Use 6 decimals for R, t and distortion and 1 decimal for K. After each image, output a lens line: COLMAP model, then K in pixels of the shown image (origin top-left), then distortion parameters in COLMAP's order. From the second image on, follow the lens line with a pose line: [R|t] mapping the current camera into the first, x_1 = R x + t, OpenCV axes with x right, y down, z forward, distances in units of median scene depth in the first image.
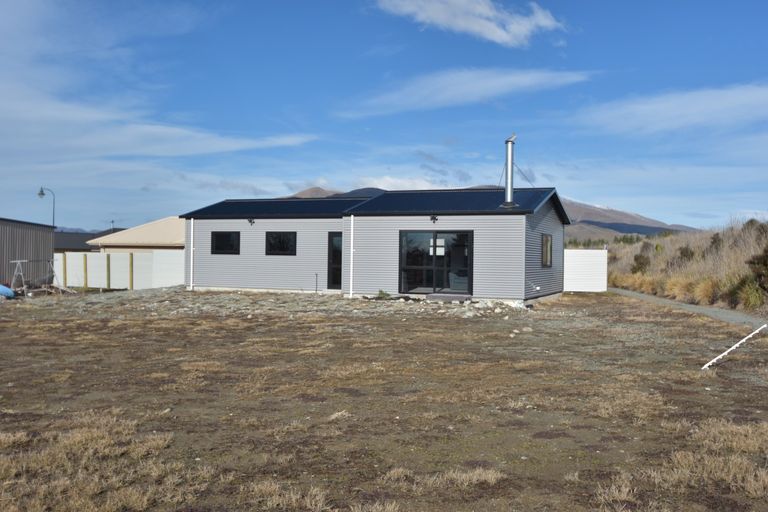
lens RADIAL K [[799.5, 0, 384.0], [0, 799.5, 256.0], [0, 0, 1]] dist [-0.045872, -0.009595]
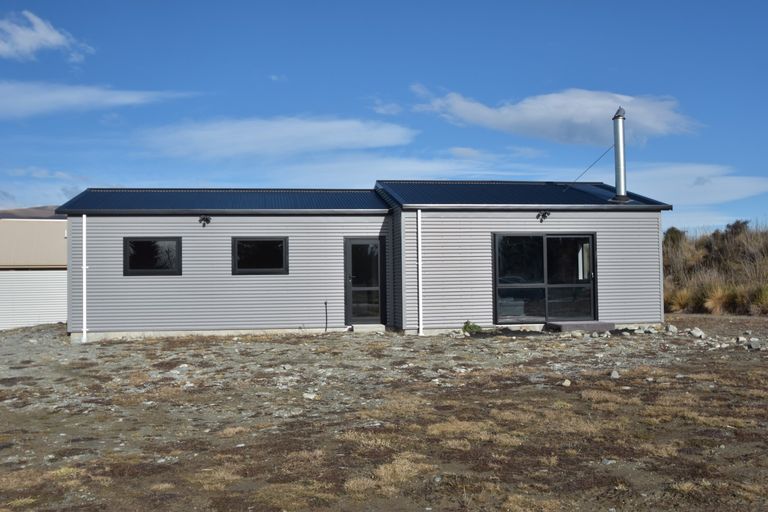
lens RADIAL K [[799.5, 0, 384.0], [0, 799.5, 256.0], [0, 0, 1]] dist [-0.045872, -0.009595]
pose [[0.848352, -0.008515, 0.529364, -0.382673], [0.024398, 0.999437, -0.023025, 0.001357], [-0.528870, 0.032449, 0.848082, 0.424918]]
